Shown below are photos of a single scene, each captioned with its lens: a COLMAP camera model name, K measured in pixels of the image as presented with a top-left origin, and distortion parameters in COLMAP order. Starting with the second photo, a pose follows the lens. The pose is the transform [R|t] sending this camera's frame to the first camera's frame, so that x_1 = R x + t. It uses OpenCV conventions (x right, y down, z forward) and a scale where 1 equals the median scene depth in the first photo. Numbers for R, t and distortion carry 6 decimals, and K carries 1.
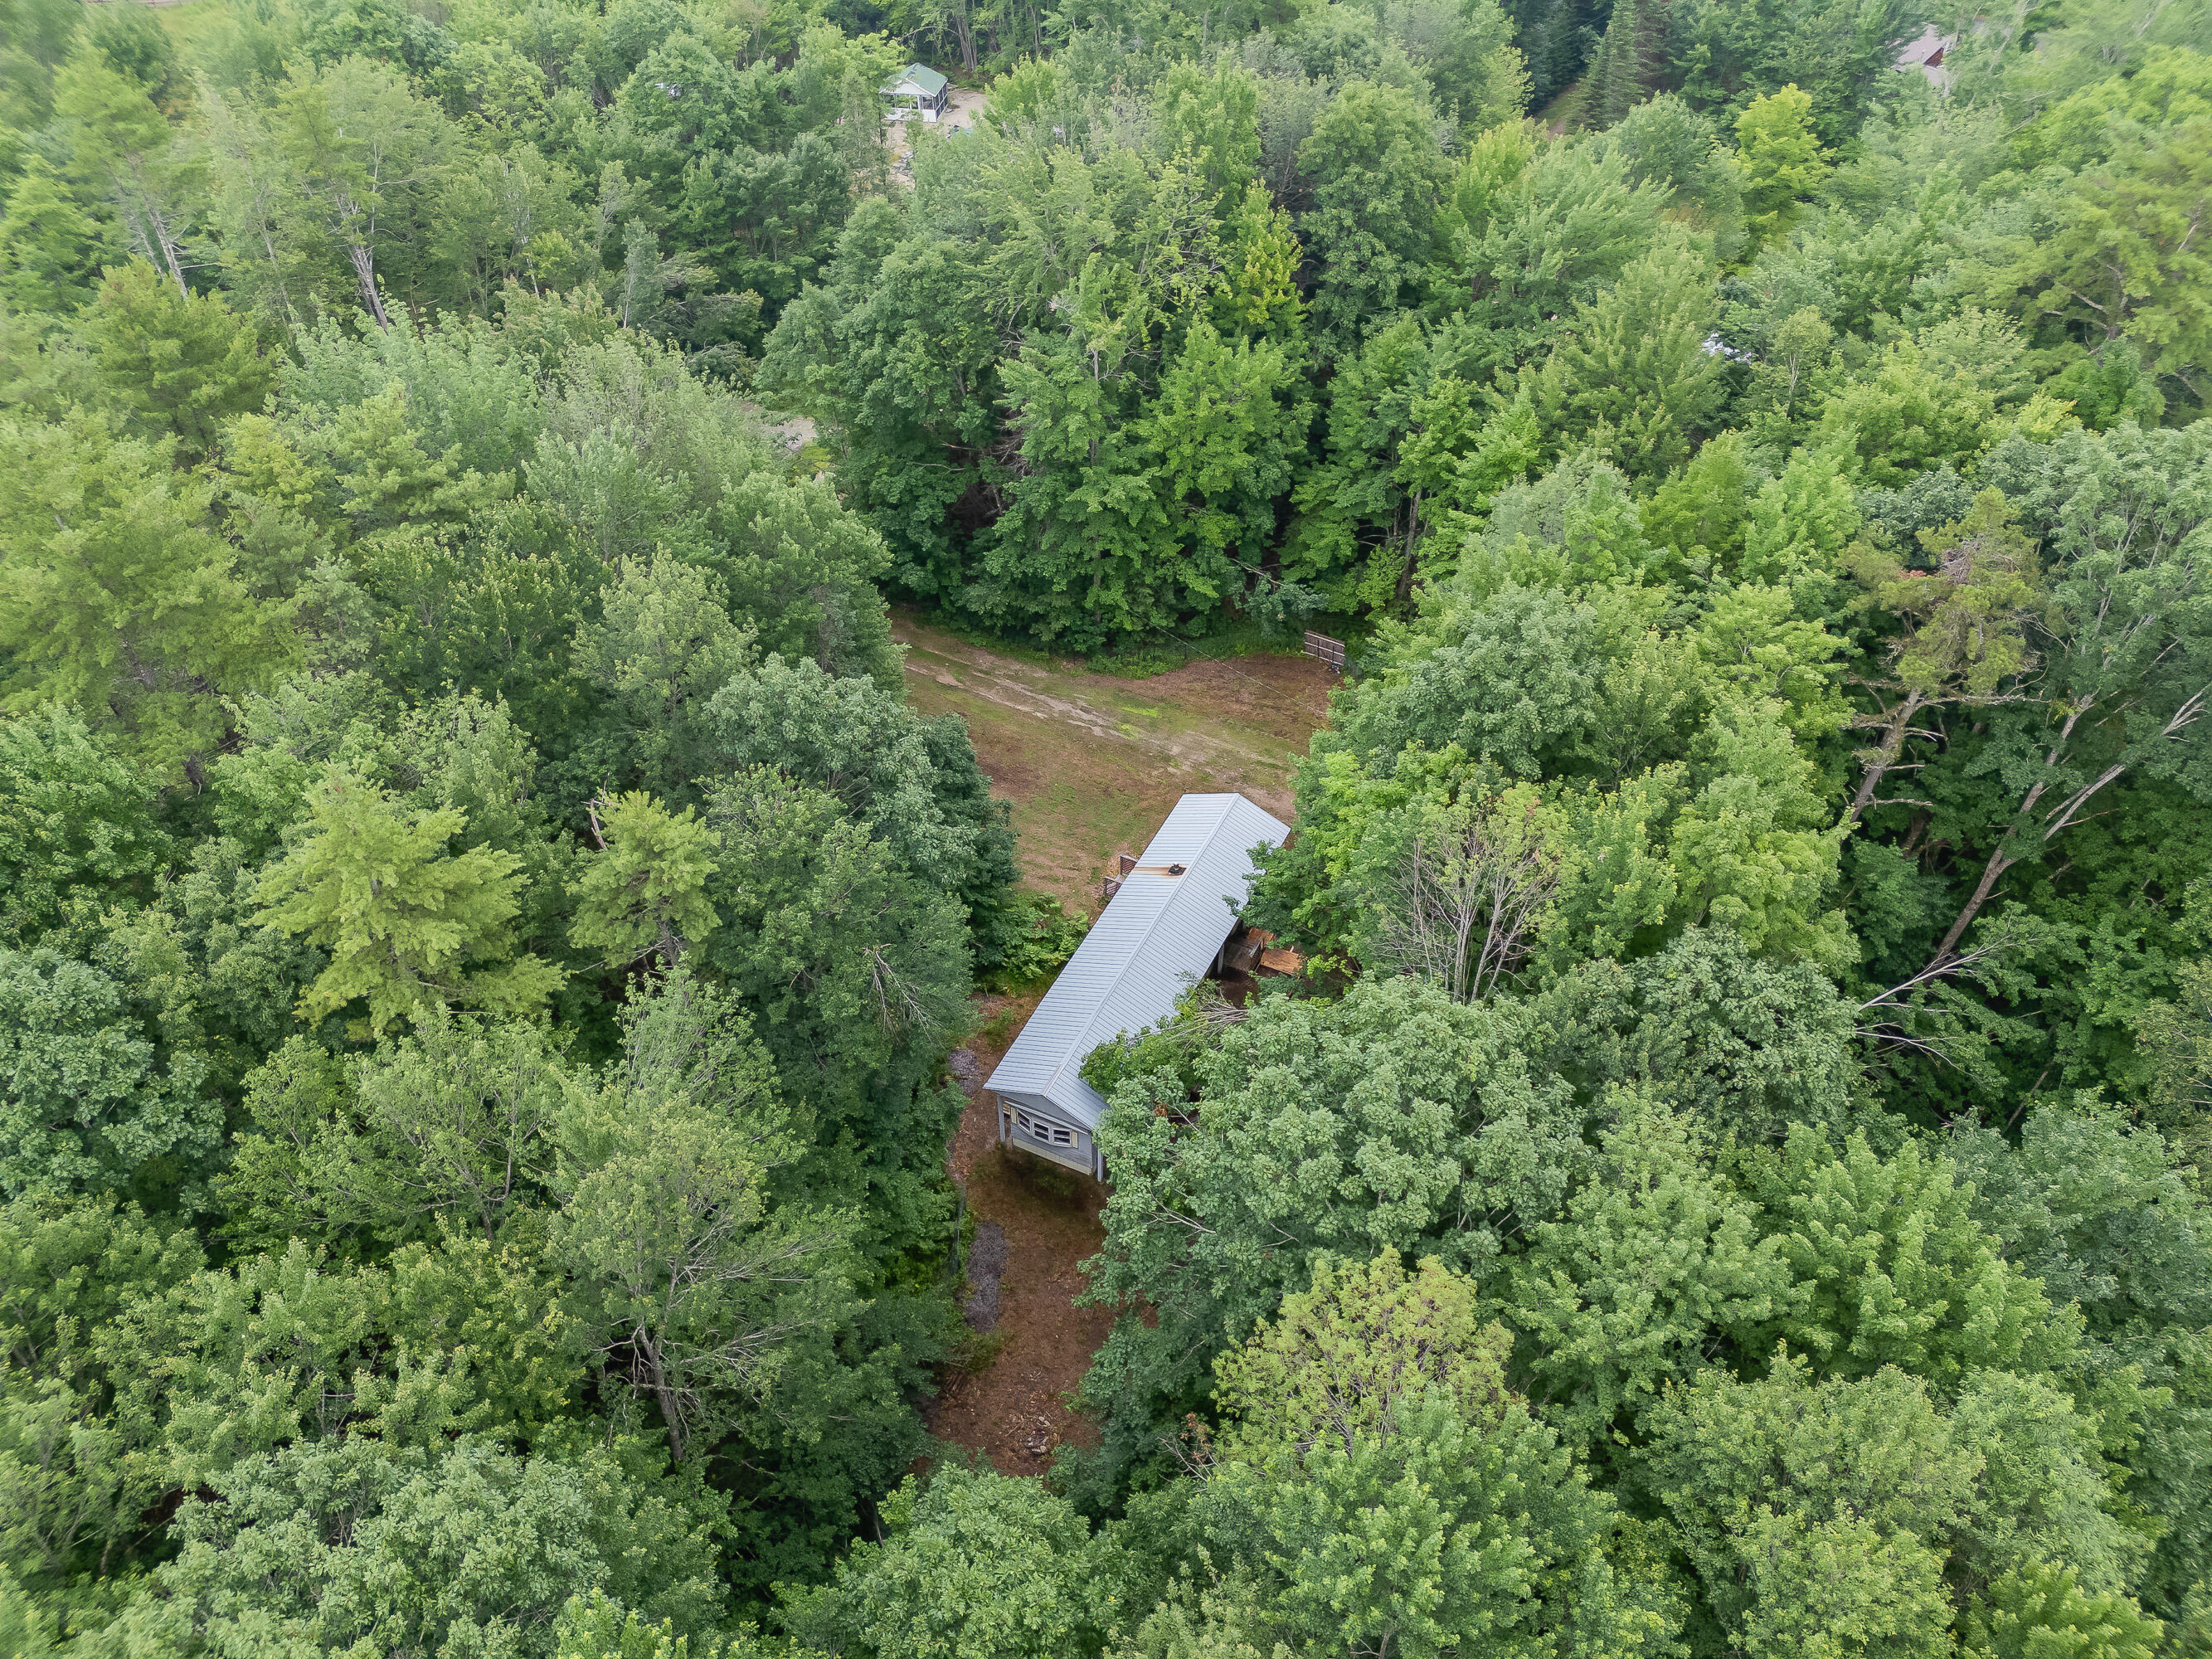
lens RADIAL K [[1593.5, 0, 1106.0], [0, 1593.5, 829.5], [0, 0, 1]] dist [0.054817, -0.001773]
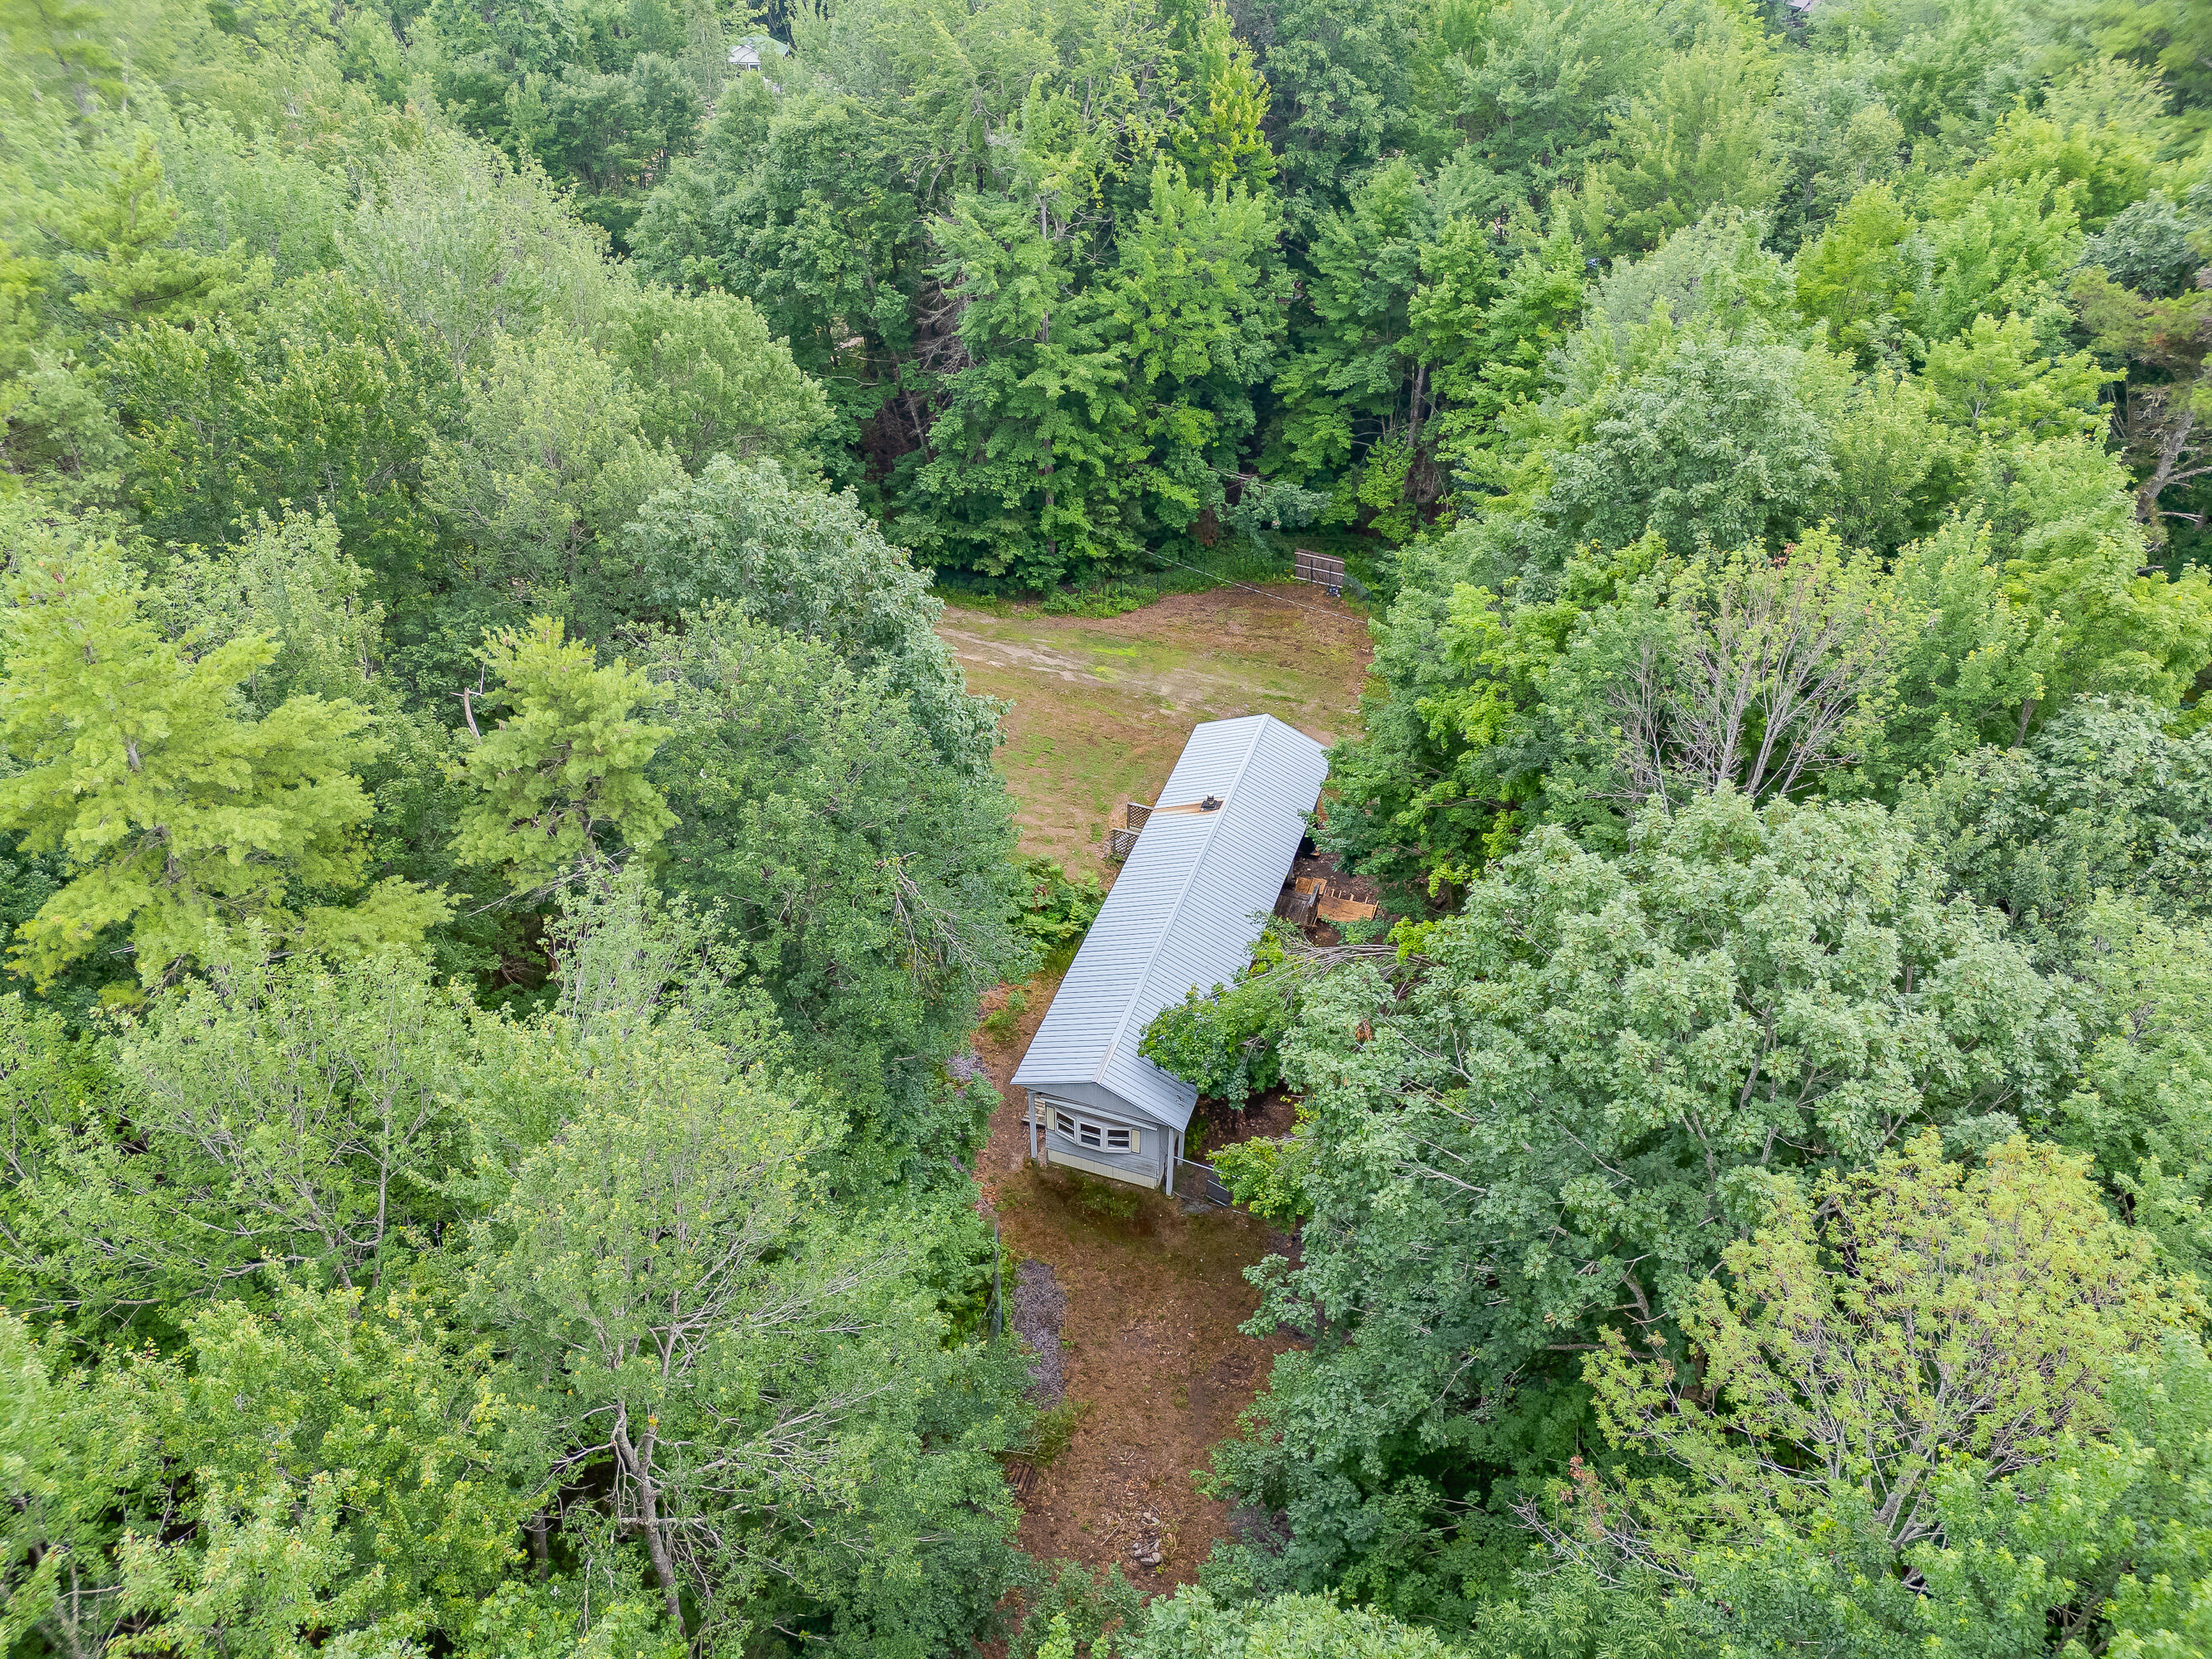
lens RADIAL K [[1600.8, 0, 1106.0], [0, 1600.8, 829.5], [0, 0, 1]] dist [0.037680, -0.007290]
pose [[0.992499, -0.073750, 0.097504, -0.099644], [0.079233, 0.995414, -0.053601, 0.088149], [-0.093104, 0.060925, 0.993791, 0.237988]]
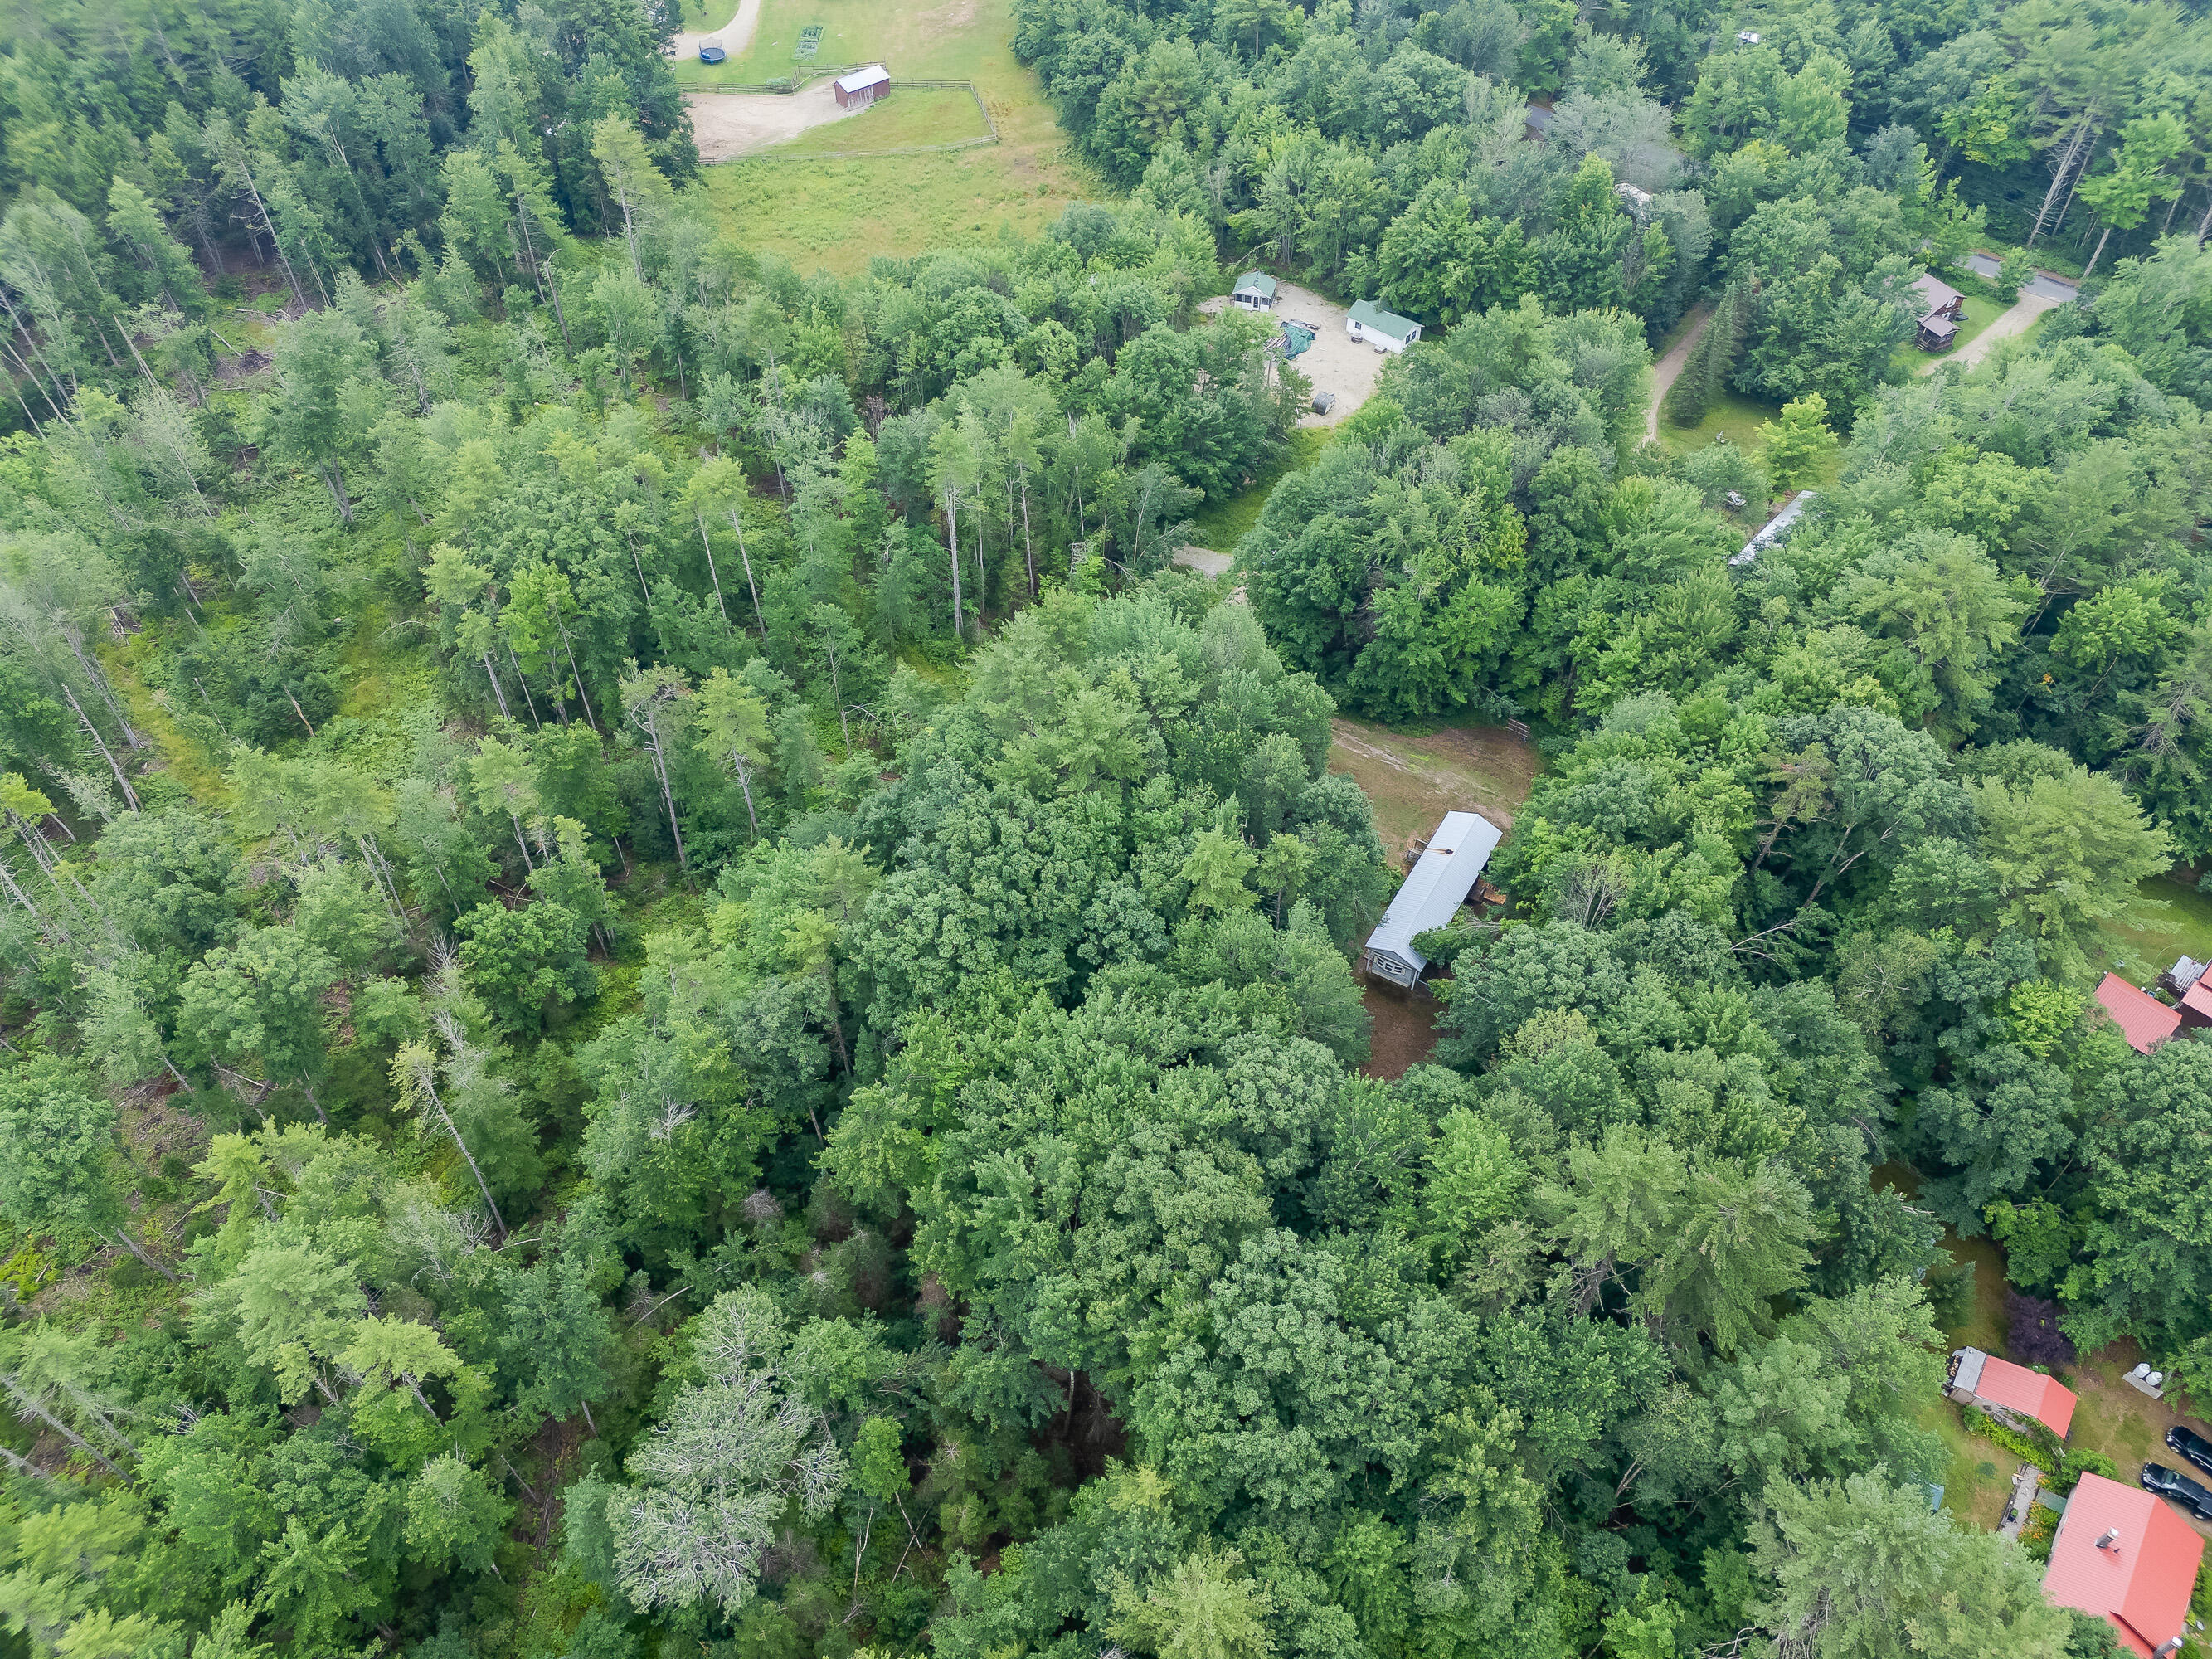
lens RADIAL K [[1593.5, 0, 1106.0], [0, 1593.5, 829.5], [0, 0, 1]] dist [0.054817, -0.001773]
pose [[0.996653, 0.065634, -0.048736, -0.353991], [-0.060887, 0.993784, 0.093200, -0.199497], [0.054550, -0.089921, 0.994454, -1.305922]]
